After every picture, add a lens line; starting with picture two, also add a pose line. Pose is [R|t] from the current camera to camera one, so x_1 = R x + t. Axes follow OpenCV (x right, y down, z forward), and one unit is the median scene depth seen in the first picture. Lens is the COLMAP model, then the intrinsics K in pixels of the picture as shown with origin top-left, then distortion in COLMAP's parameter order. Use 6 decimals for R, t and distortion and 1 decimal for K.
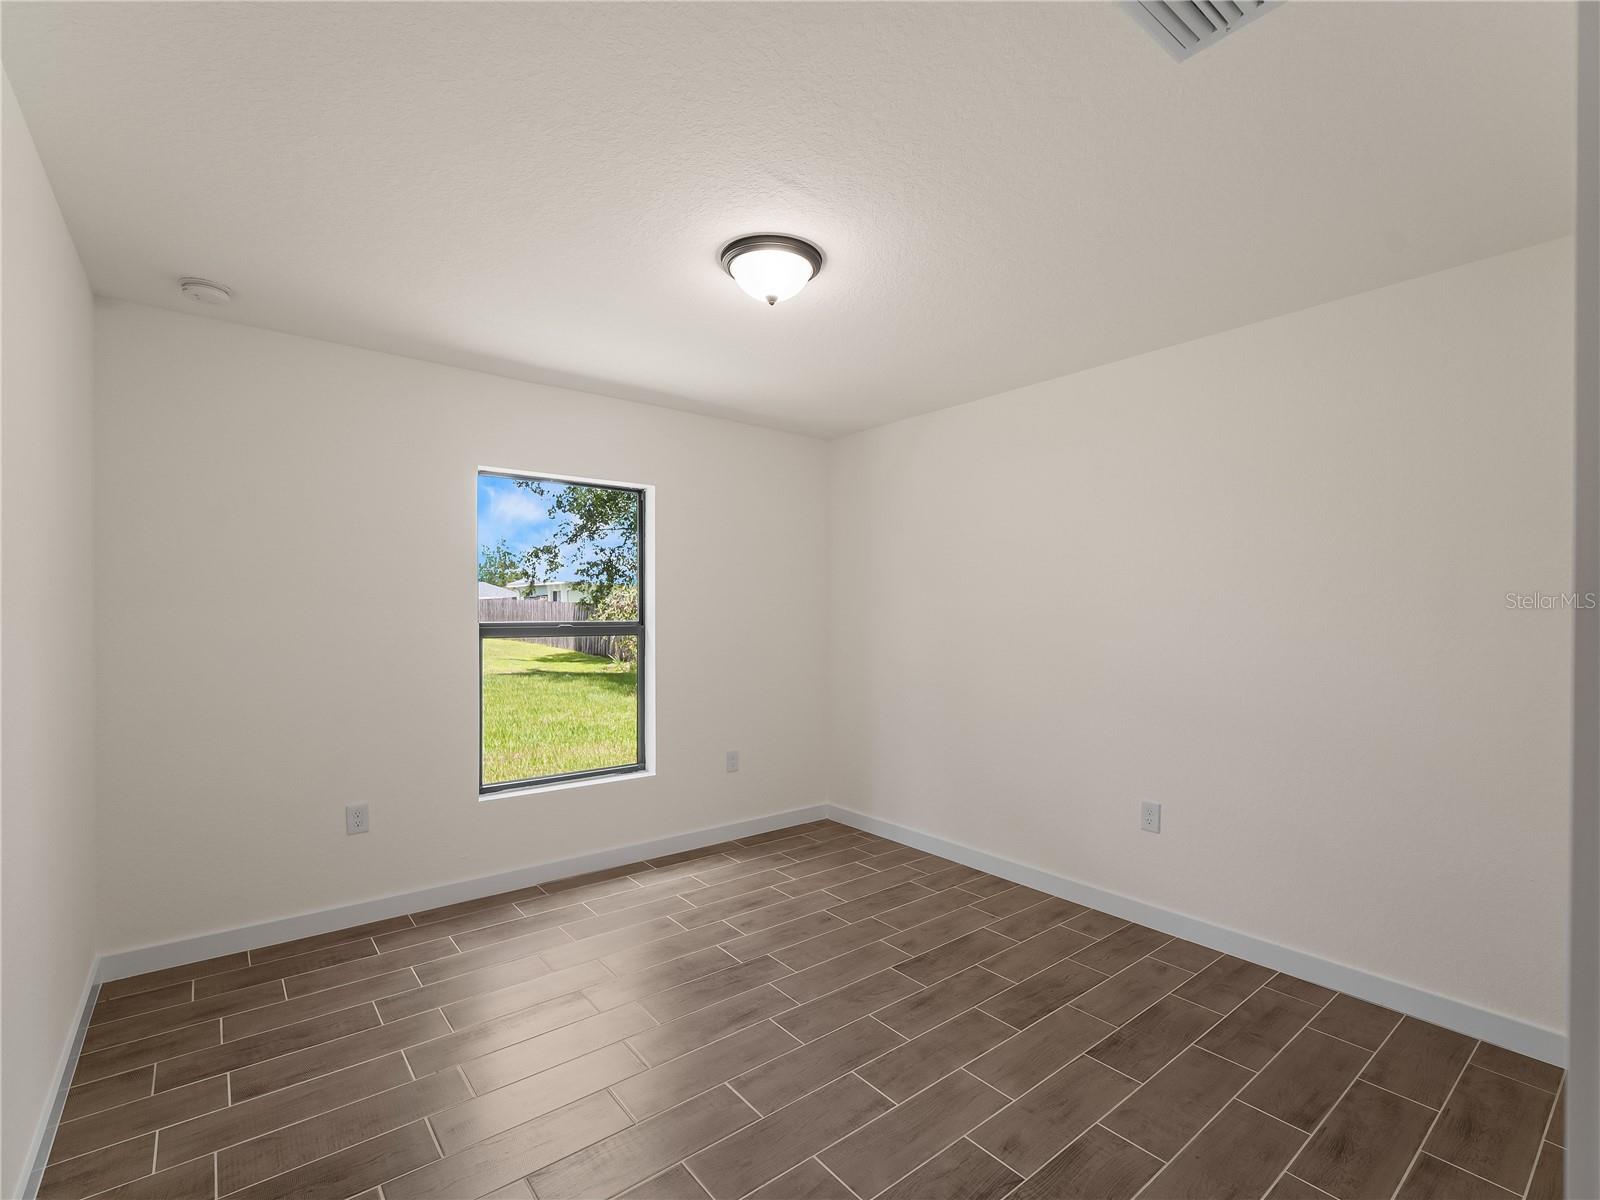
lens RADIAL K [[722.6, 0, 807.3], [0, 722.6, 605.8], [0, 0, 1]] dist [-0.004332, -0.000738]
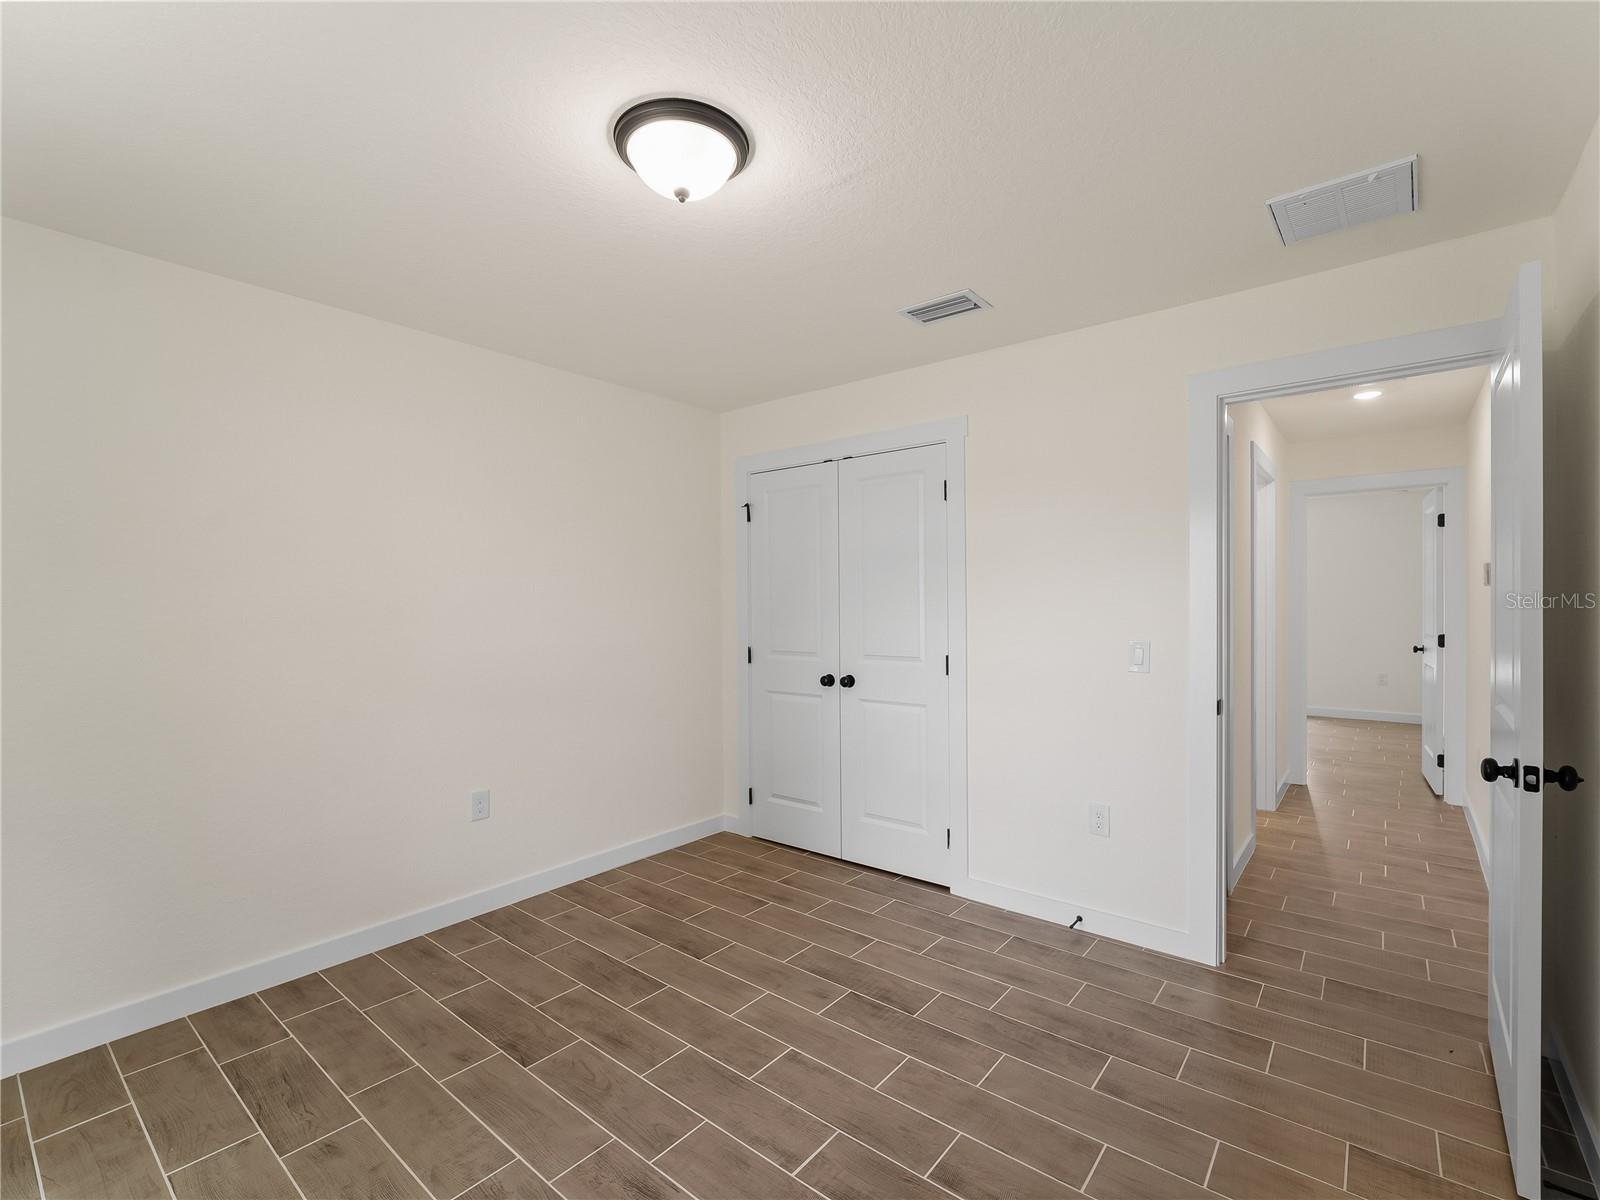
lens RADIAL K [[722.6, 0, 807.3], [0, 722.6, 605.8], [0, 0, 1]] dist [-0.004332, -0.000738]
pose [[-0.208301, -0.003307, 0.978059, -0.769964], [-0.002445, 0.999993, 0.002860, 0.015248], [-0.978062, -0.001795, -0.208308, 0.979641]]
